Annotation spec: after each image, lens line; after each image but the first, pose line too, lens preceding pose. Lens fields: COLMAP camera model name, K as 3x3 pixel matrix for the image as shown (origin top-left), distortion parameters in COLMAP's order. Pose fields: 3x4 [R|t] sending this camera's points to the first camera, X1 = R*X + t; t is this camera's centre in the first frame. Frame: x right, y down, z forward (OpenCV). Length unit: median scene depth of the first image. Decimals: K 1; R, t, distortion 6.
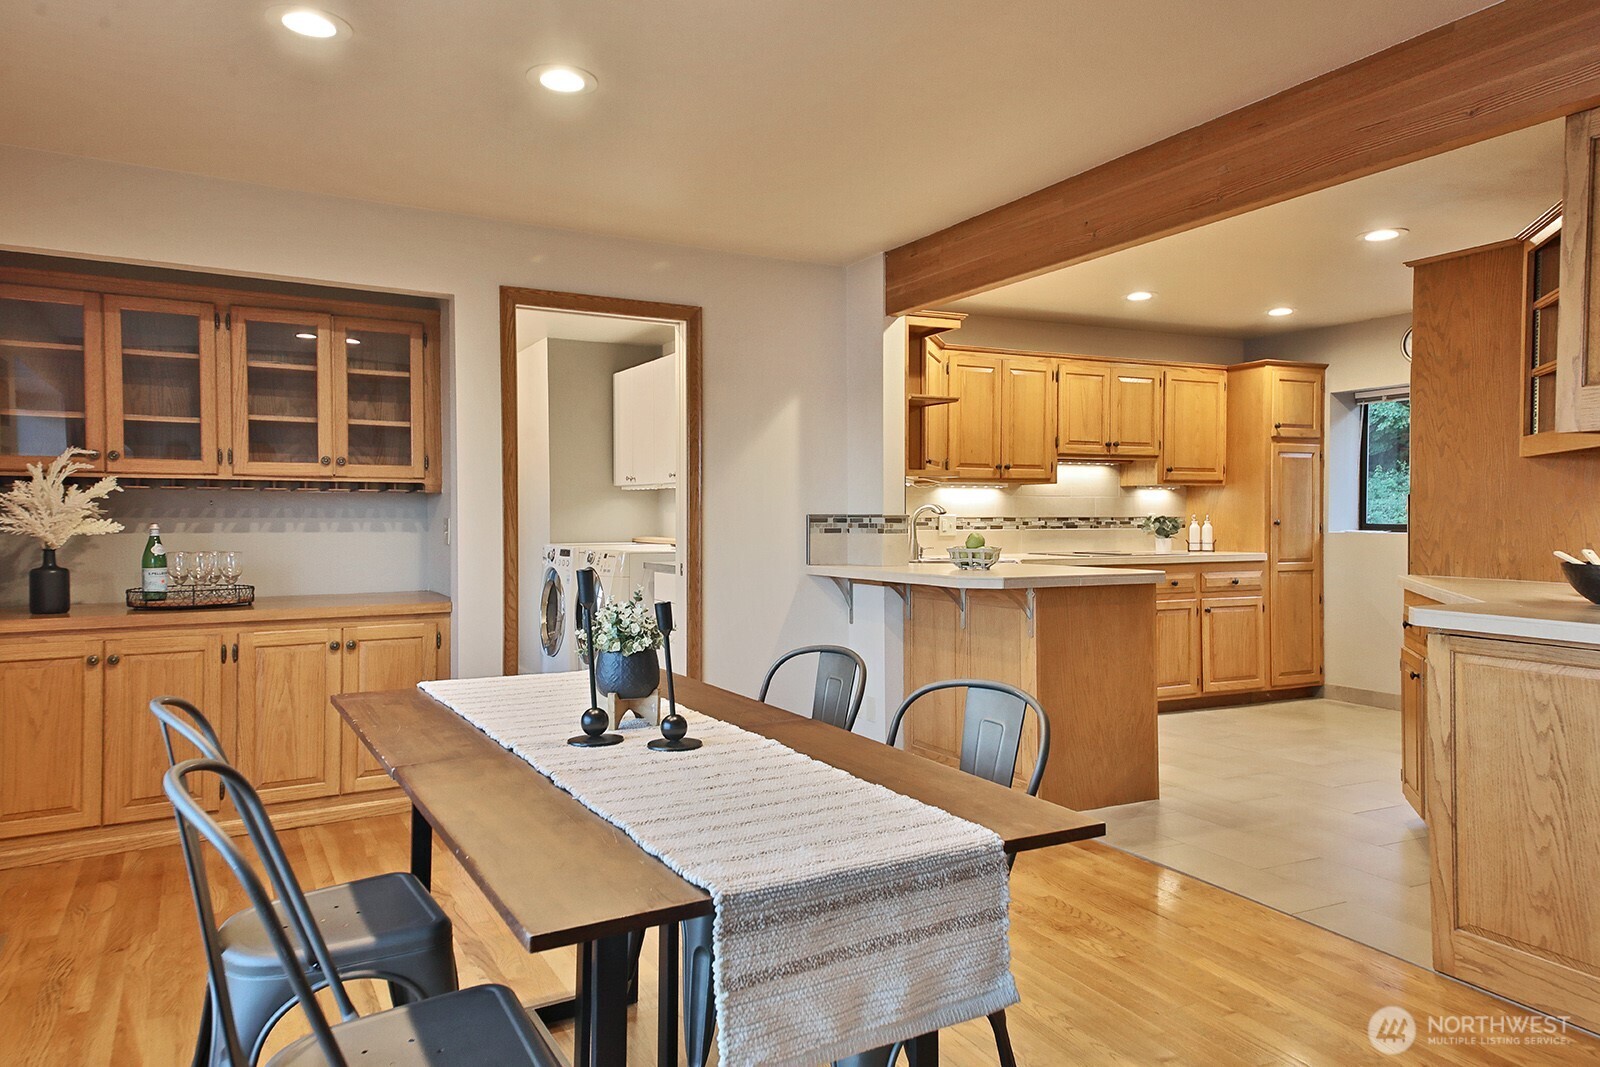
lens RADIAL K [[1068.1, 0, 800.0], [0, 1068.1, 533.5], [0, 0, 1]] dist [0.141798, -0.073630]
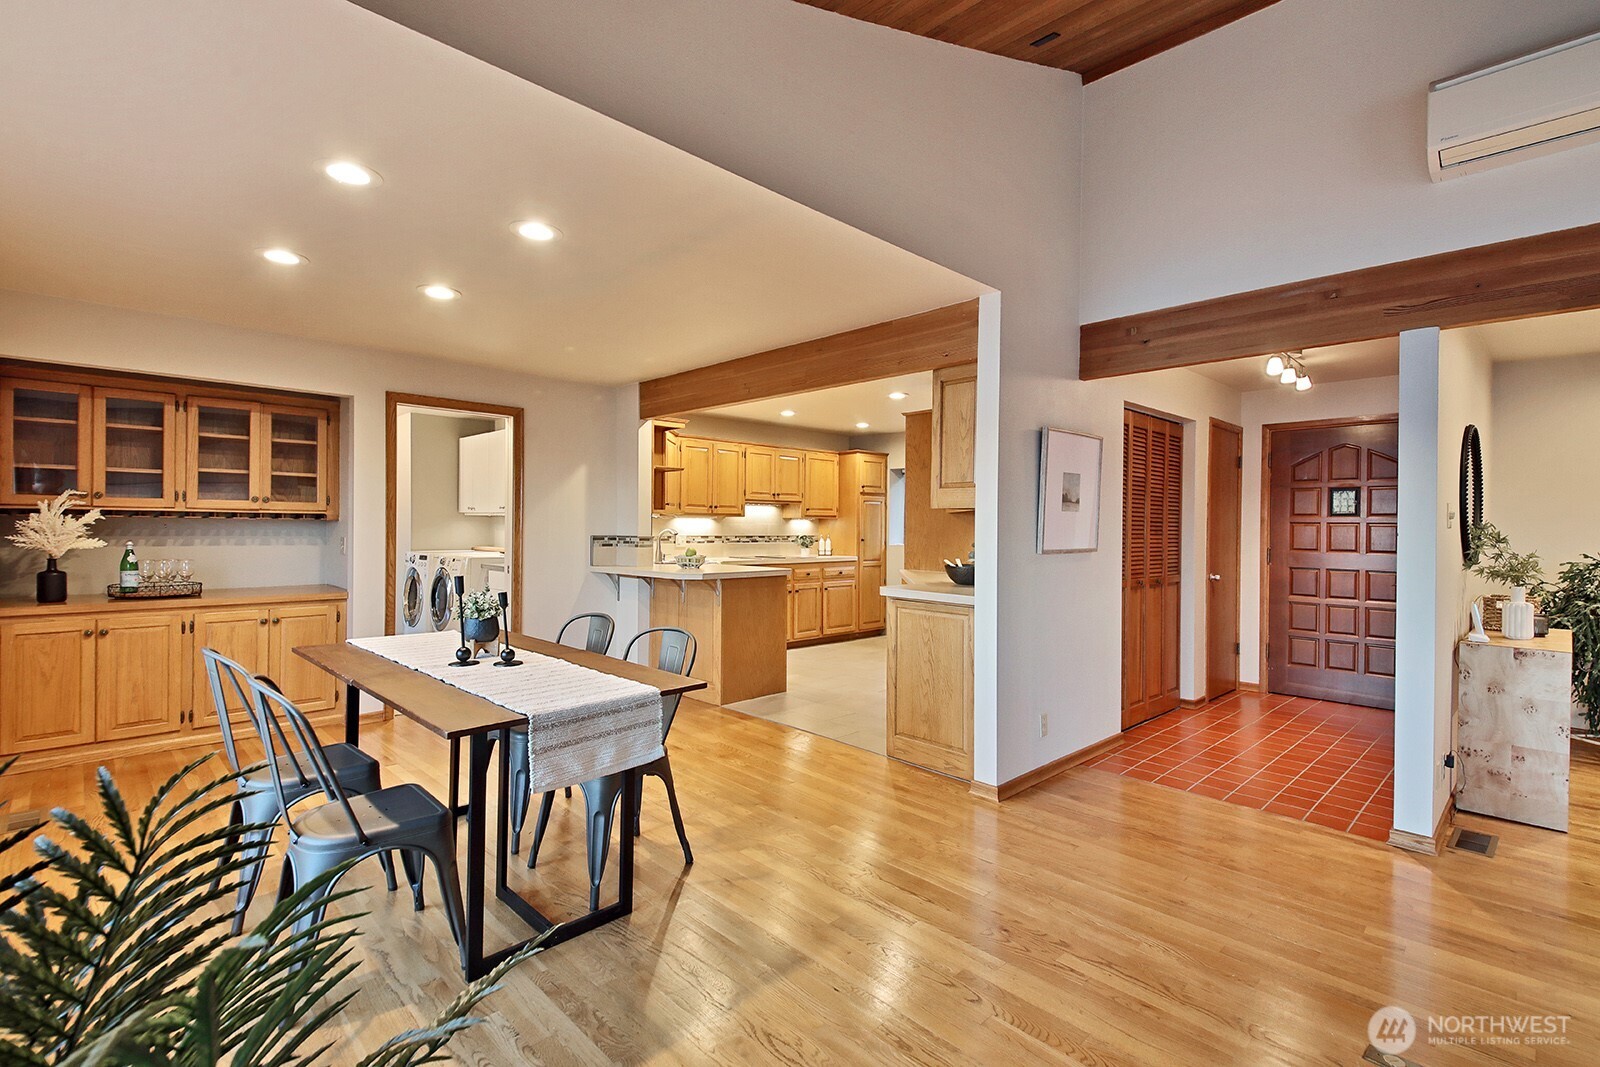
lens RADIAL K [[720.6, 0, 800.0], [0, 720.6, 533.5], [0, 0, 1]] dist [0.066027, -0.042686]
pose [[0.962269, 0.007770, 0.271990, 0.013528], [-0.005878, 0.999953, -0.007771, -0.014521], [-0.272037, 0.005879, 0.962269, -0.173534]]
